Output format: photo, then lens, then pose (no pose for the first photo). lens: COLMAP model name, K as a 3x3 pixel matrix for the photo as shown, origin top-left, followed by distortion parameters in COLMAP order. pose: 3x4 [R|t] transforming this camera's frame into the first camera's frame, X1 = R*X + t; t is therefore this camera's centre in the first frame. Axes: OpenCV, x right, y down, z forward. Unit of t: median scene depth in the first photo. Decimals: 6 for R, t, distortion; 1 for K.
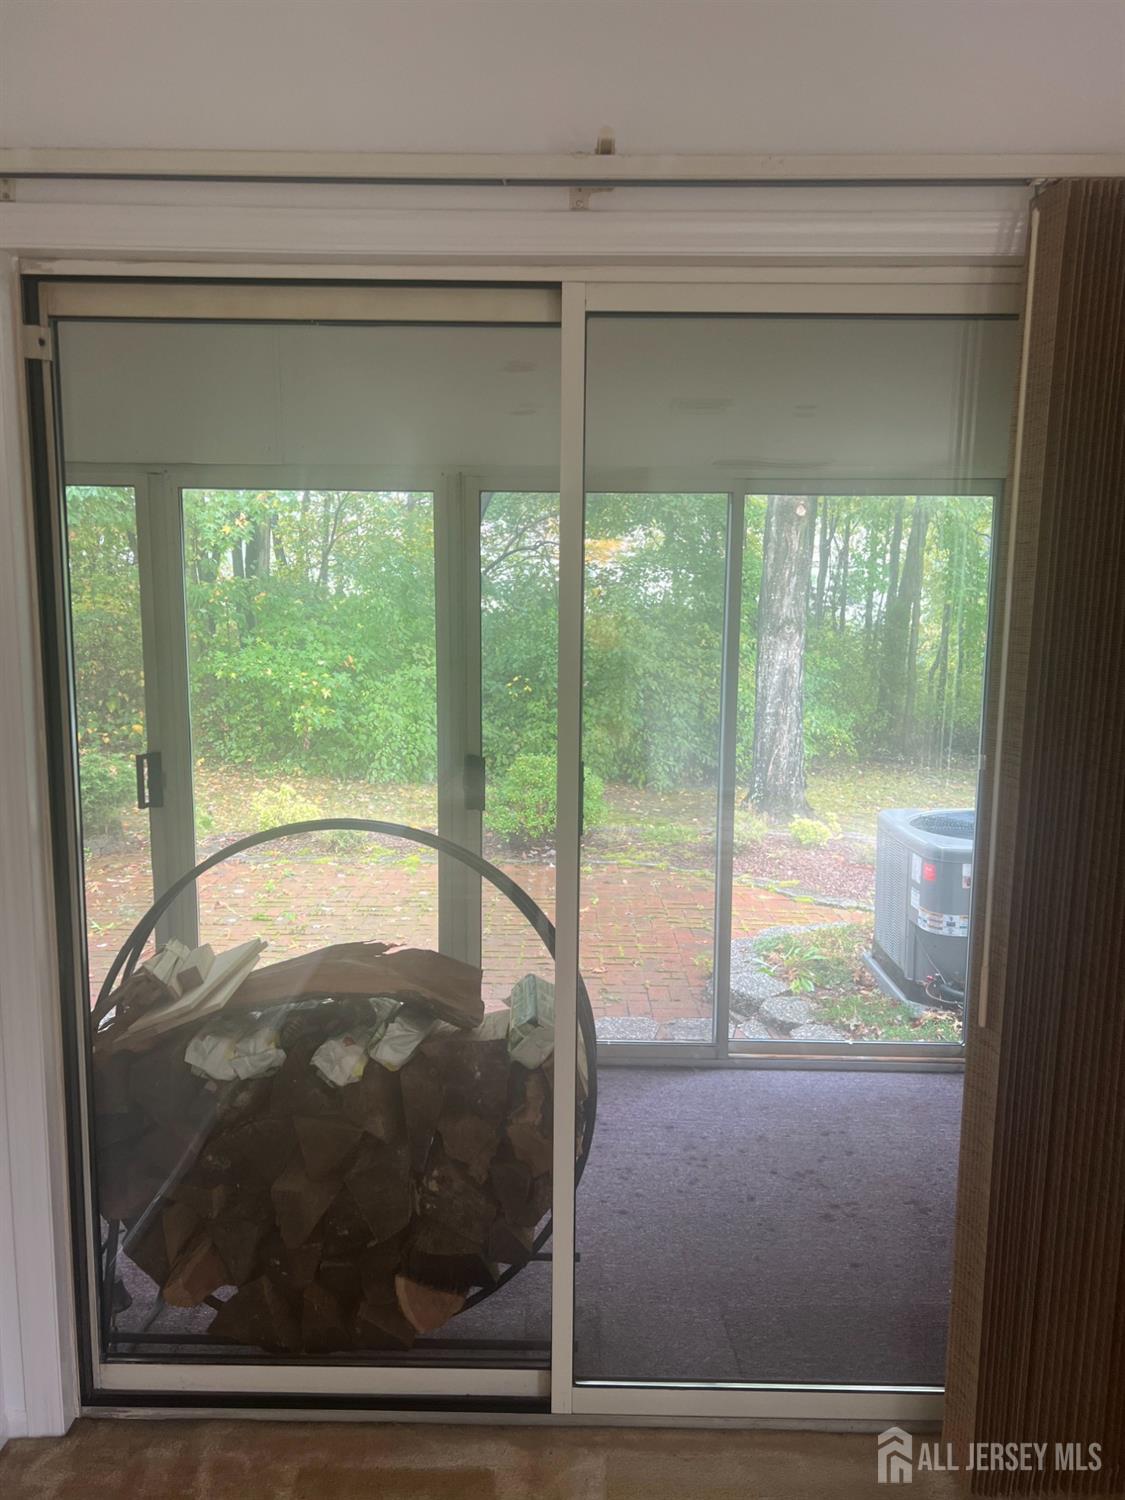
lens RADIAL K [[1128.4, 0, 562.5], [0, 1128.4, 750.0], [0, 0, 1]] dist [0.071358, -0.000556]
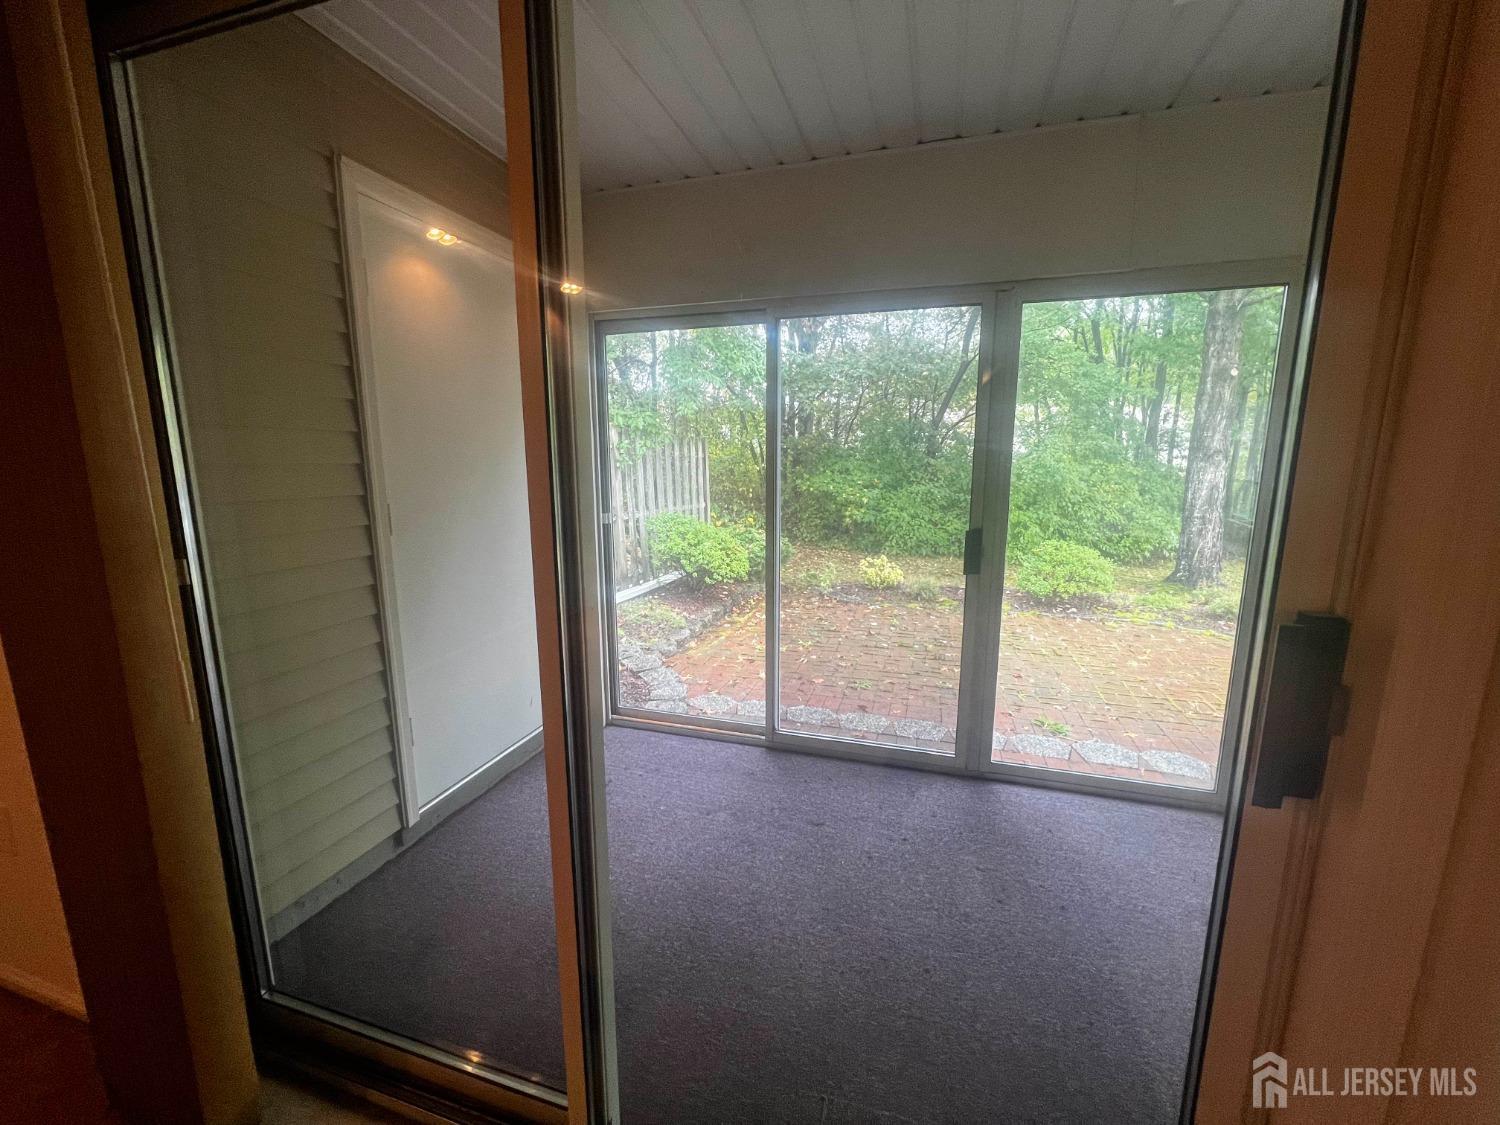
lens RADIAL K [[606.8, 0, 750.0], [0, 606.8, 562.5], [0, 0, 1]] dist [0.001644, 0.000059]
pose [[0.957830, 0.040114, -0.284523, -0.136396], [-0.027788, 0.998498, 0.047227, 0.004387], [0.285990, -0.037329, 0.957505, 0.105529]]
